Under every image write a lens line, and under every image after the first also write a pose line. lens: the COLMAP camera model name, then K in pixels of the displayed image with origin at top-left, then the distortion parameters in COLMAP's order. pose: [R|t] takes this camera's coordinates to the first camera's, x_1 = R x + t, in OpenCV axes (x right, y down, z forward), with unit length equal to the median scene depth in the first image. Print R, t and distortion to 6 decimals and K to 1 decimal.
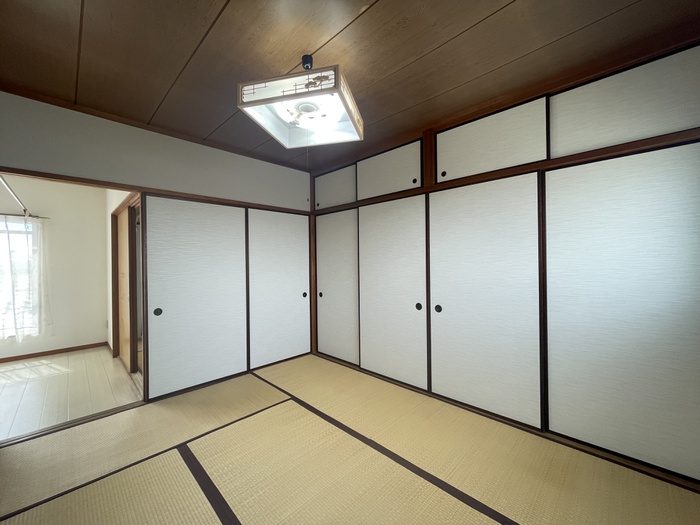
lens RADIAL K [[283.6, 0, 350.2], [0, 283.6, 268.5], [0, 0, 1]] dist [-0.002915, 0.000338]
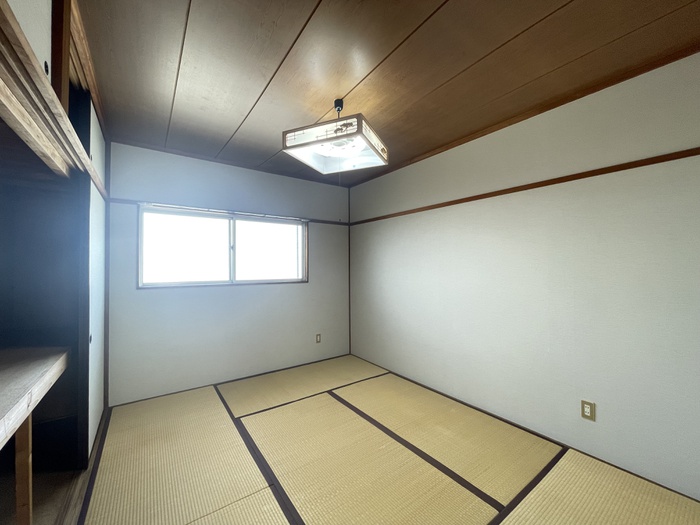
lens RADIAL K [[283.6, 0, 352.1], [0, 283.6, 257.9], [0, 0, 1]] dist [-0.002915, 0.000338]
pose [[0.988248, -0.001555, -0.152852, 0.106630], [-0.003938, 0.999357, -0.035629, -0.048802], [0.152809, 0.035812, 0.987607, -0.190939]]
